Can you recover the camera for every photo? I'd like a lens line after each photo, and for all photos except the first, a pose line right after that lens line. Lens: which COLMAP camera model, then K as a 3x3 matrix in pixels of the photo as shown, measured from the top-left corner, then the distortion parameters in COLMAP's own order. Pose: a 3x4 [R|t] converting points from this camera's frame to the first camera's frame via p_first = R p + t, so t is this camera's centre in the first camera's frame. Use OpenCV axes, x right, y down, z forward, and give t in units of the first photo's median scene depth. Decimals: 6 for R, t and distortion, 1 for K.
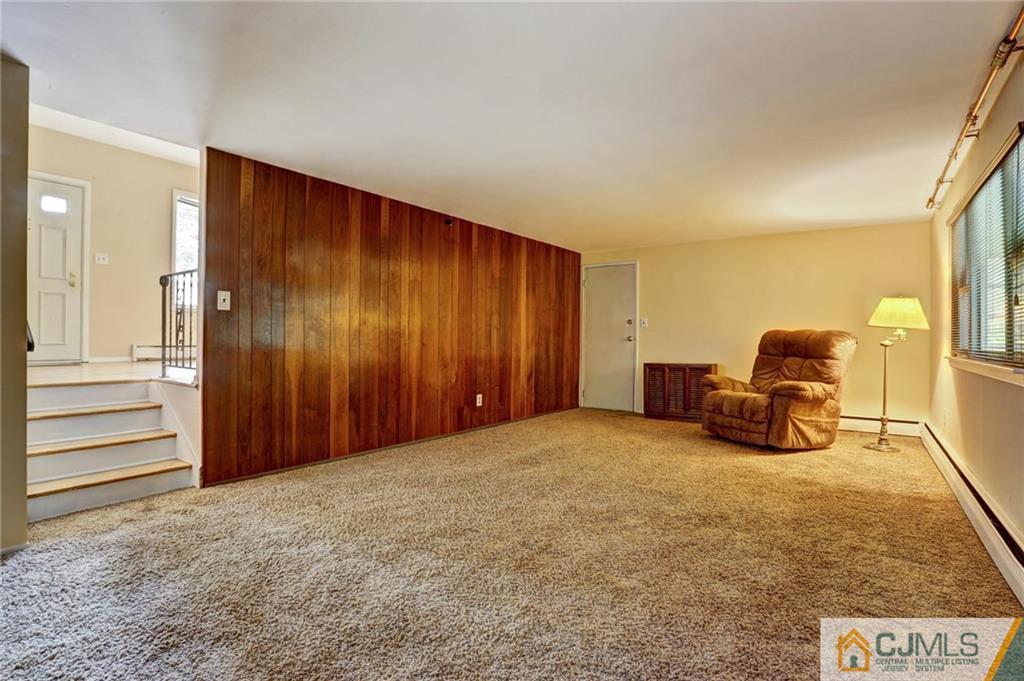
lens RADIAL K [[496.8, 0, 509.8], [0, 496.8, 336.1], [0, 0, 1]] dist [-0.021246, 0.005064]
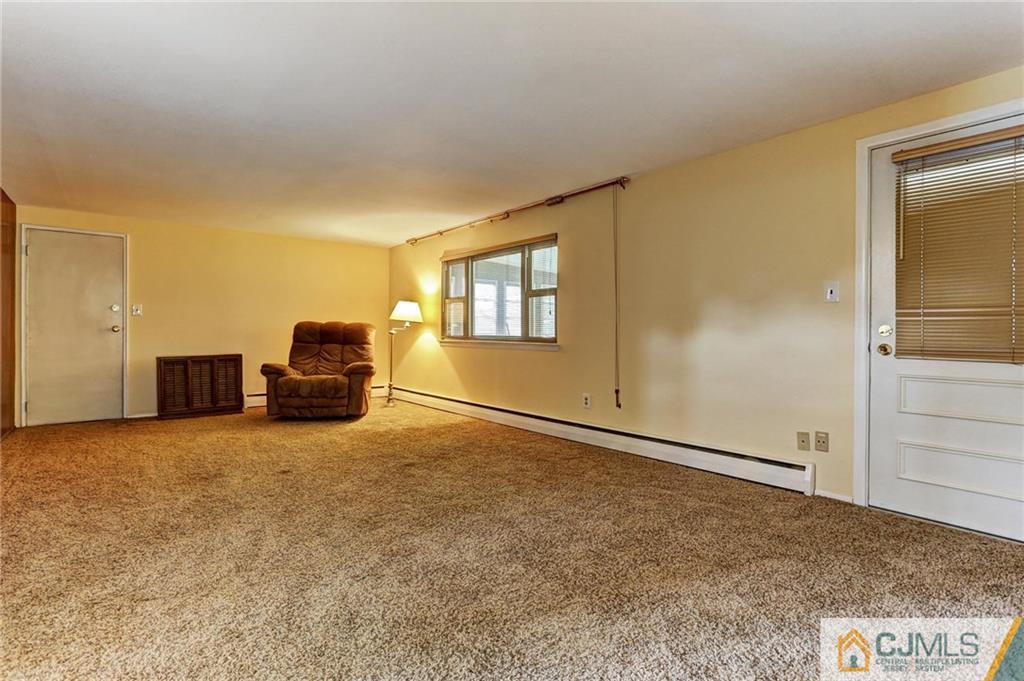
lens RADIAL K [[496.8, 0, 506.4], [0, 496.8, 335.8], [0, 0, 1]] dist [-0.021246, 0.005064]
pose [[0.313205, -0.014006, 0.949582, -0.470560], [-0.004254, 0.999861, 0.016150, 0.000585], [-0.949676, -0.009098, 0.313101, 0.209171]]
